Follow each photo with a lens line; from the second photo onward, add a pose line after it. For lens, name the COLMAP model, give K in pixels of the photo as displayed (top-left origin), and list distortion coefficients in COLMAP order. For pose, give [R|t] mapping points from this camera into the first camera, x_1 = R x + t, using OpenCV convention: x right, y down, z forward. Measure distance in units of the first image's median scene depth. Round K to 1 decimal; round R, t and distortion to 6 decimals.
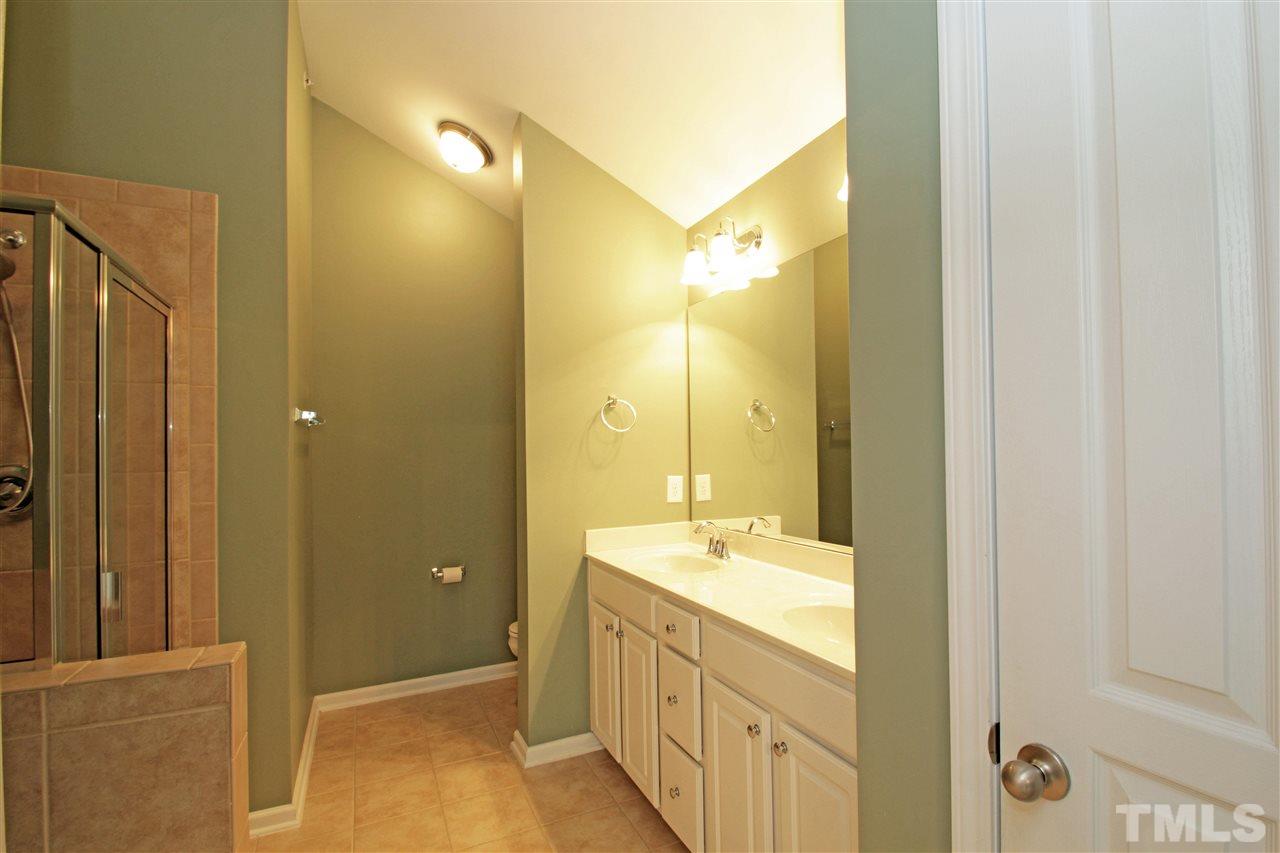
lens RADIAL K [[599.5, 0, 640.0], [0, 599.5, 433.3], [0, 0, 1]] dist [-0.007932, -0.002114]
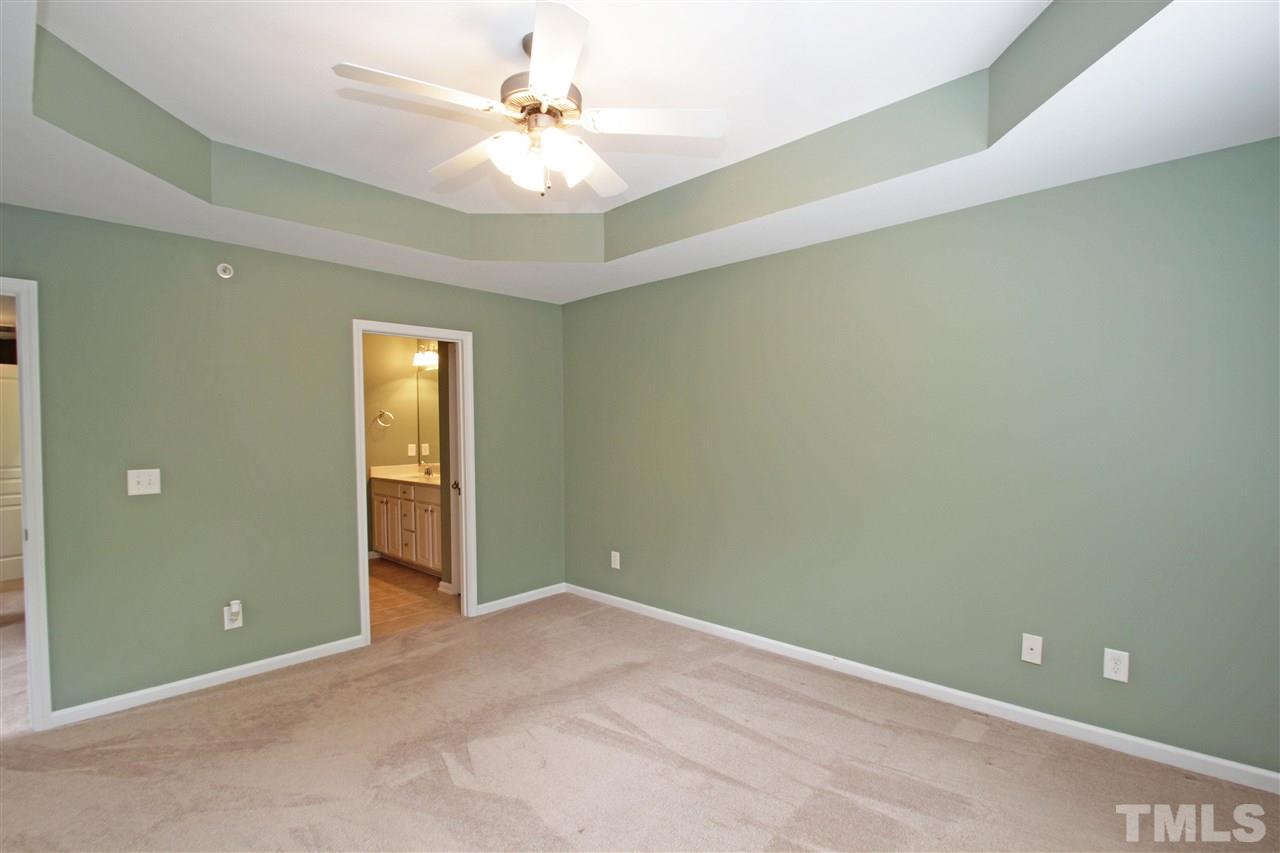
lens RADIAL K [[599.5, 0, 641.3], [0, 599.5, 429.6], [0, 0, 1]] dist [-0.007932, -0.002114]
pose [[0.931091, -0.000625, 0.364785, 0.040184], [-0.006990, 0.999784, 0.019554, -0.038097], [-0.364719, -0.020757, 0.930886, -1.490093]]
